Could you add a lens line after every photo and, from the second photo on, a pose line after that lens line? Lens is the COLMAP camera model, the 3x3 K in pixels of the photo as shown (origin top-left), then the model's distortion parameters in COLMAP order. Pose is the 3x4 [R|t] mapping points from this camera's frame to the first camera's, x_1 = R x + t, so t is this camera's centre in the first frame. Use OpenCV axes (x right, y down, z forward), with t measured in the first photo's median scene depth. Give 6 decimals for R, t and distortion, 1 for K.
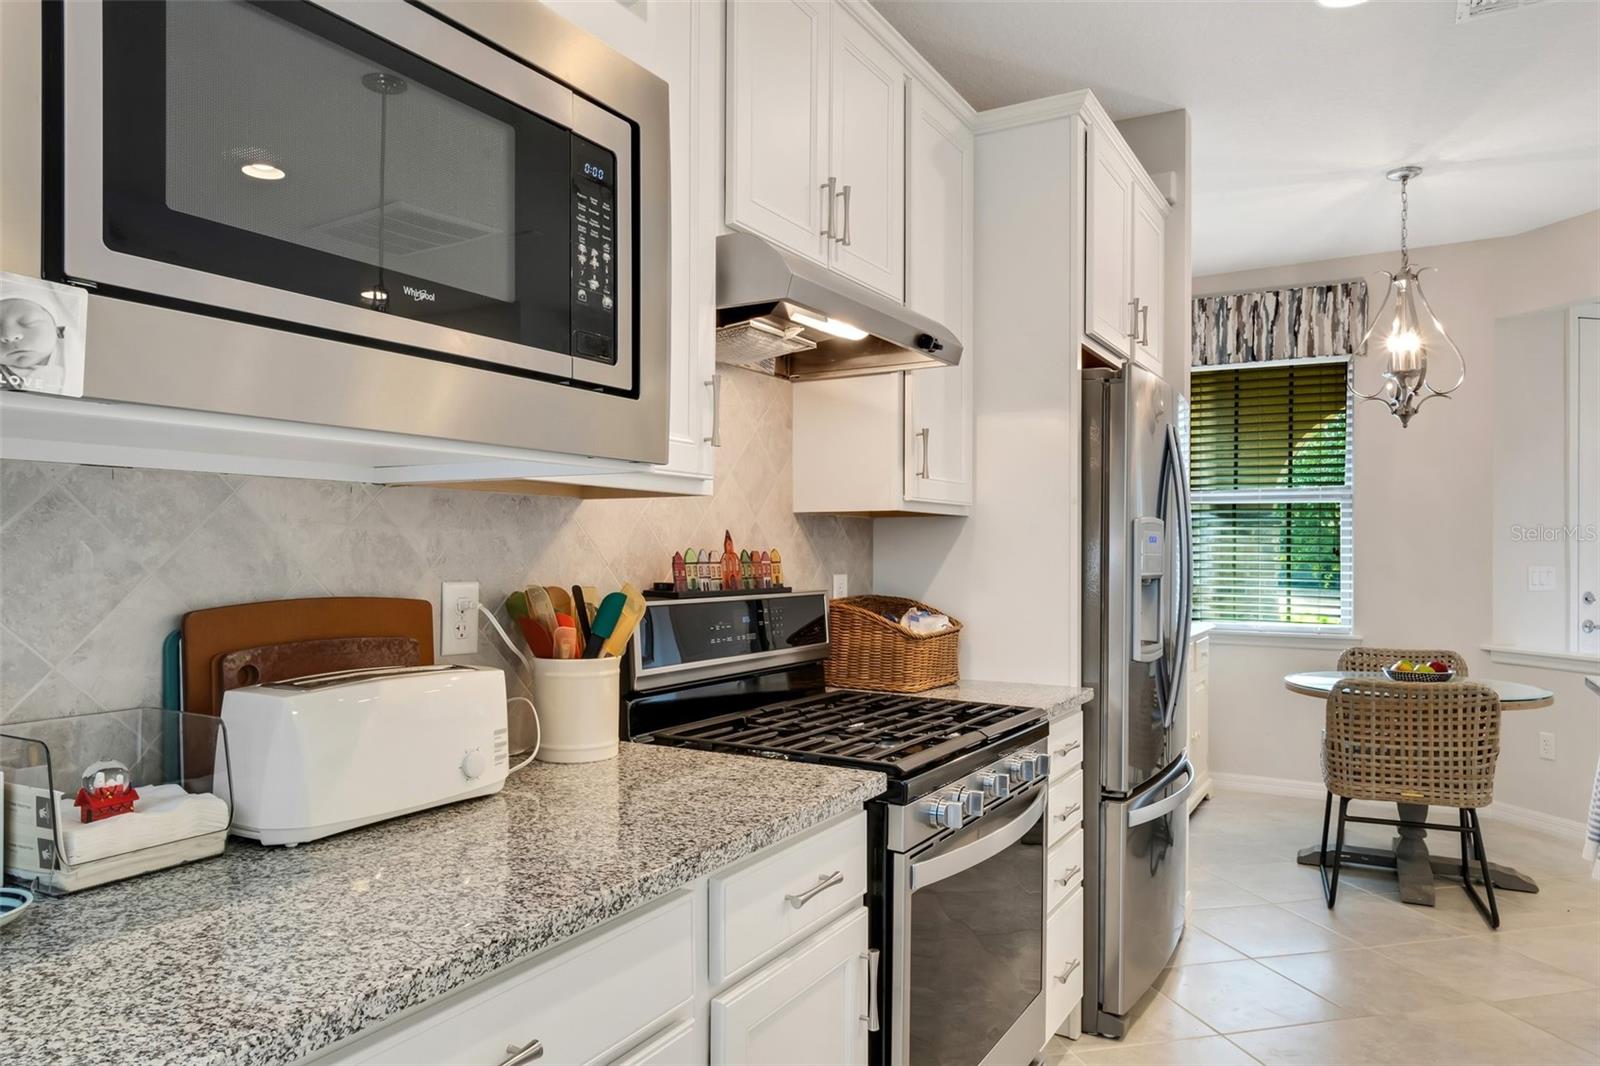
lens RADIAL K [[1050.2, 0, 801.4], [0, 1050.2, 552.3], [0, 0, 1]] dist [0.032214, -0.042972]
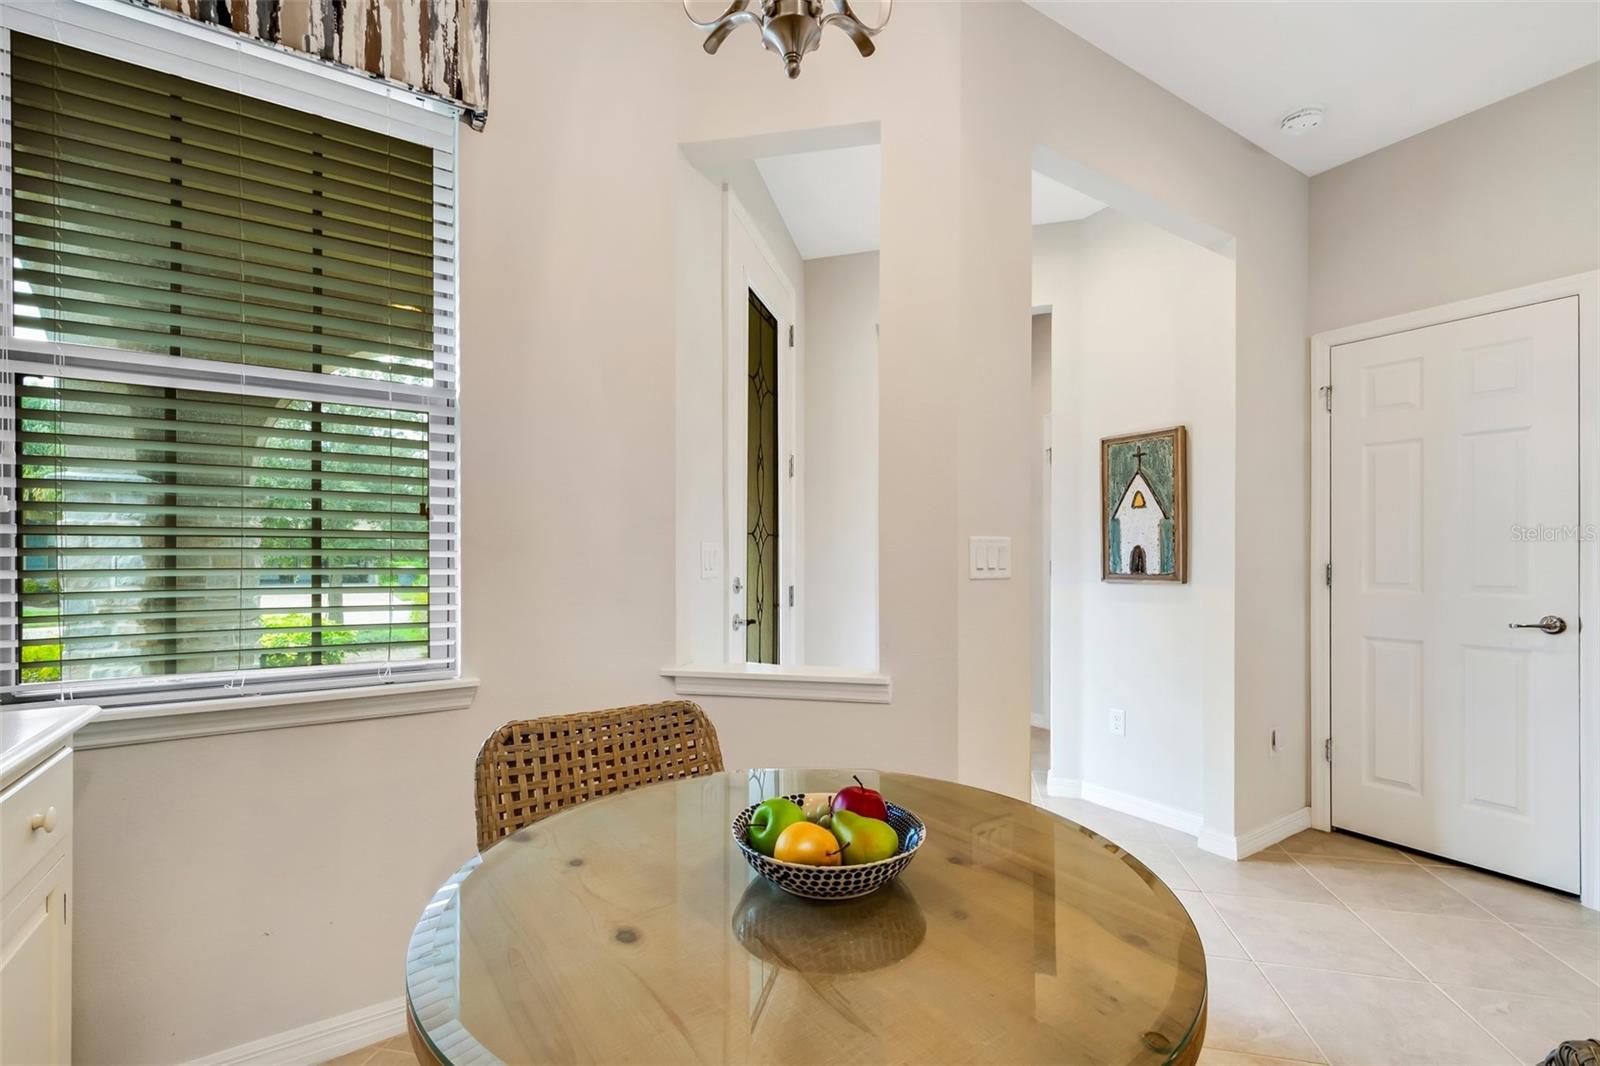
lens RADIAL K [[738.4, 0, 822.3], [0, 738.4, 556.0], [0, 0, 1]] dist [-0.002037, -0.000333]
pose [[0.464362, 0.001885, 0.885644, 0.873692], [0.000459, 0.999997, -0.002368, 0.067063], [-0.885645, 0.001506, 0.464360, 2.039532]]
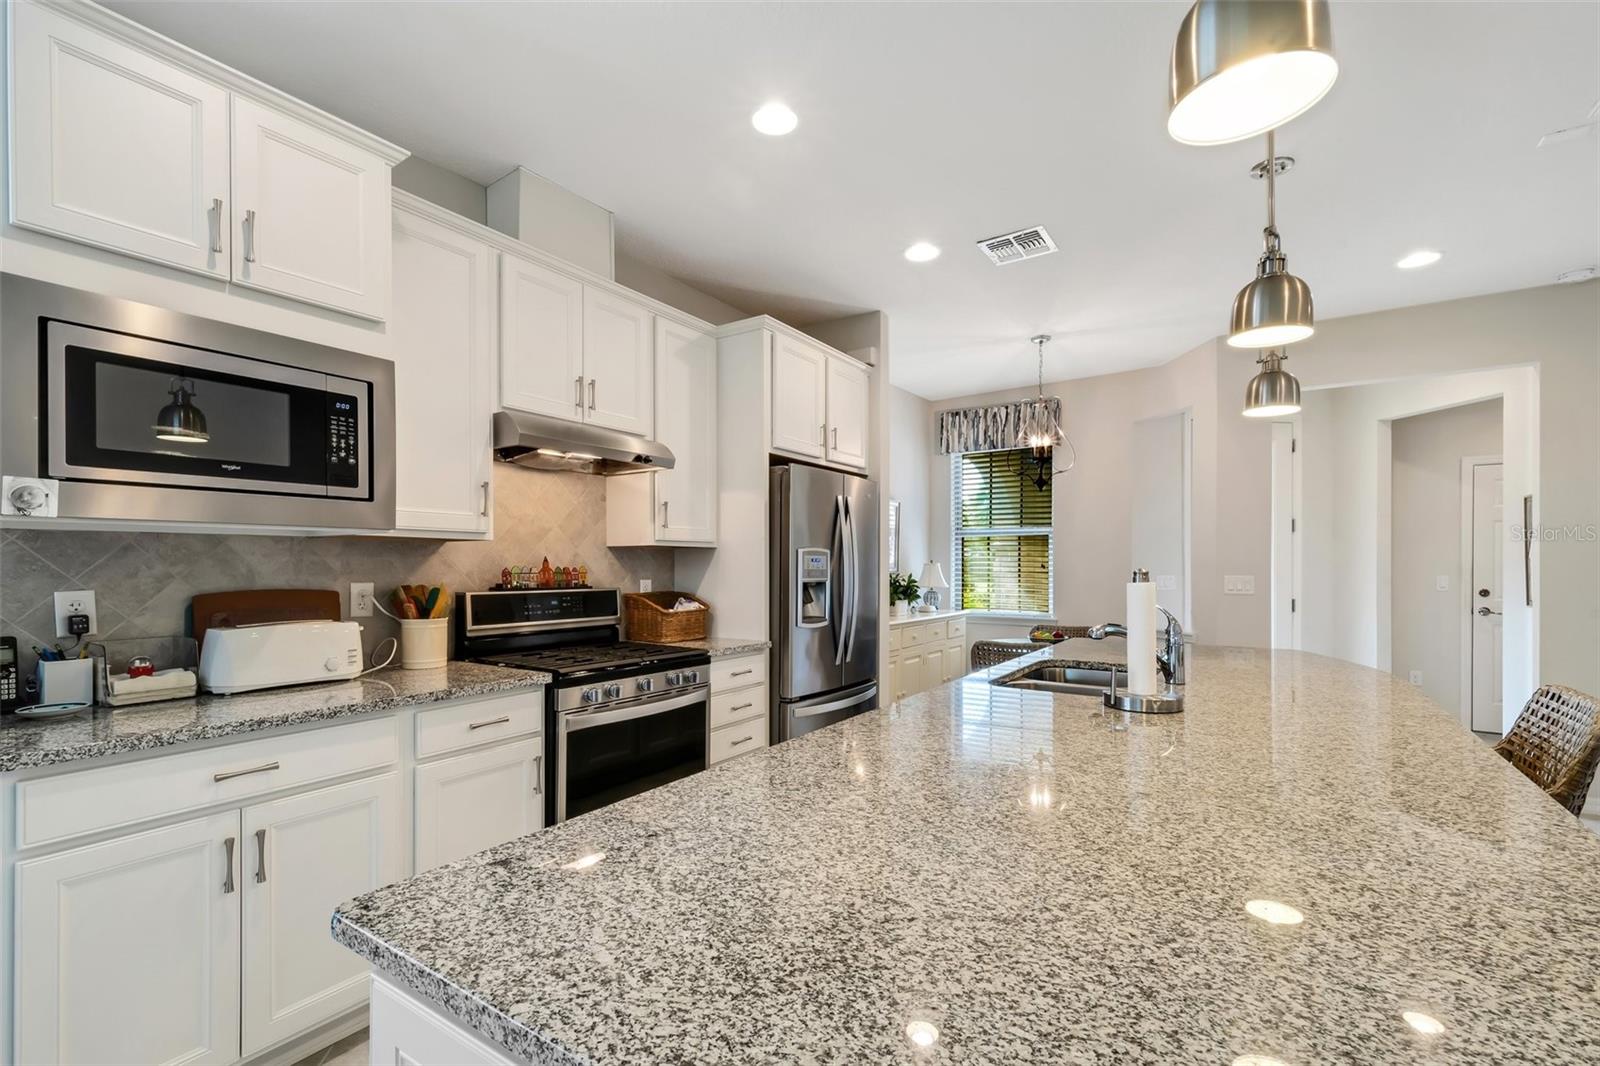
lens RADIAL K [[705.8, 0, 799.4], [0, 705.8, 568.5], [0, 0, 1]] dist [0.025204, -0.014090]
pose [[0.998013, -0.003183, -0.062932, 0.599143], [0.003361, 0.999991, 0.002732, -0.001094], [0.062923, -0.002938, 0.998014, -0.337663]]
